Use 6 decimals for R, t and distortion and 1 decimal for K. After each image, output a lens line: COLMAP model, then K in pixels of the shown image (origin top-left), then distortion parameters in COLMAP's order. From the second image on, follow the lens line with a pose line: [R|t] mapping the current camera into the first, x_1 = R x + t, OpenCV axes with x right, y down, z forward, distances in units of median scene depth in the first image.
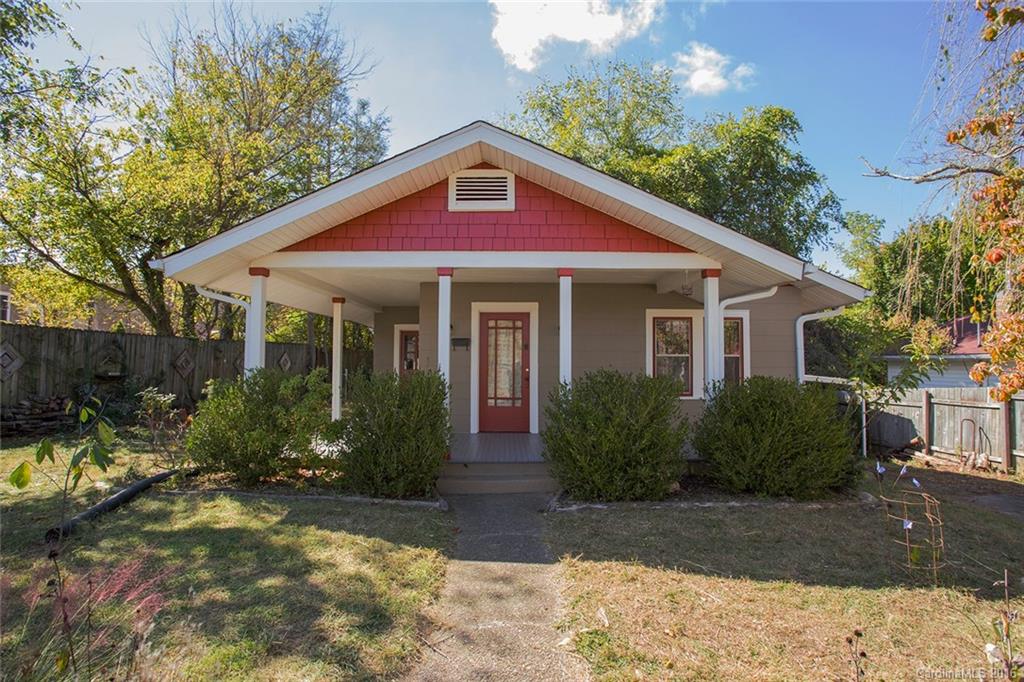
lens RADIAL K [[502.5, 0, 509.1], [0, 502.5, 341.4], [0, 0, 1]] dist [-0.071774, 0.030607]
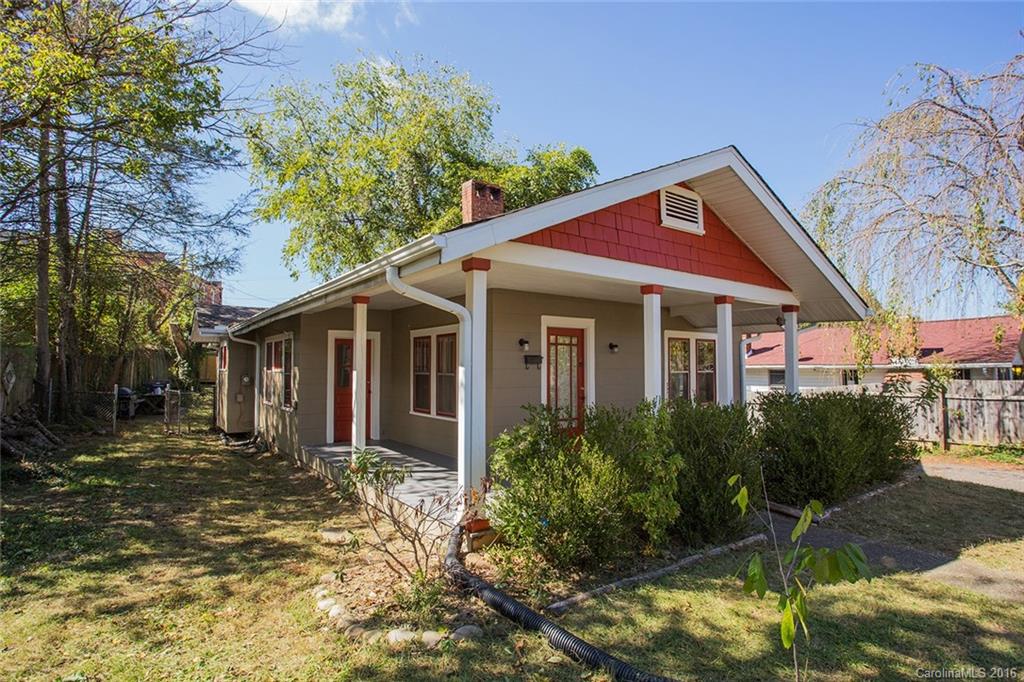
lens RADIAL K [[502.5, 0, 509.1], [0, 502.5, 341.4], [0, 0, 1]] dist [-0.071774, 0.030607]
pose [[0.814367, 0.022932, 0.579897, -0.883993], [-0.019922, 0.999735, -0.011558, -0.026602], [-0.580008, -0.002140, 0.814608, 0.402101]]
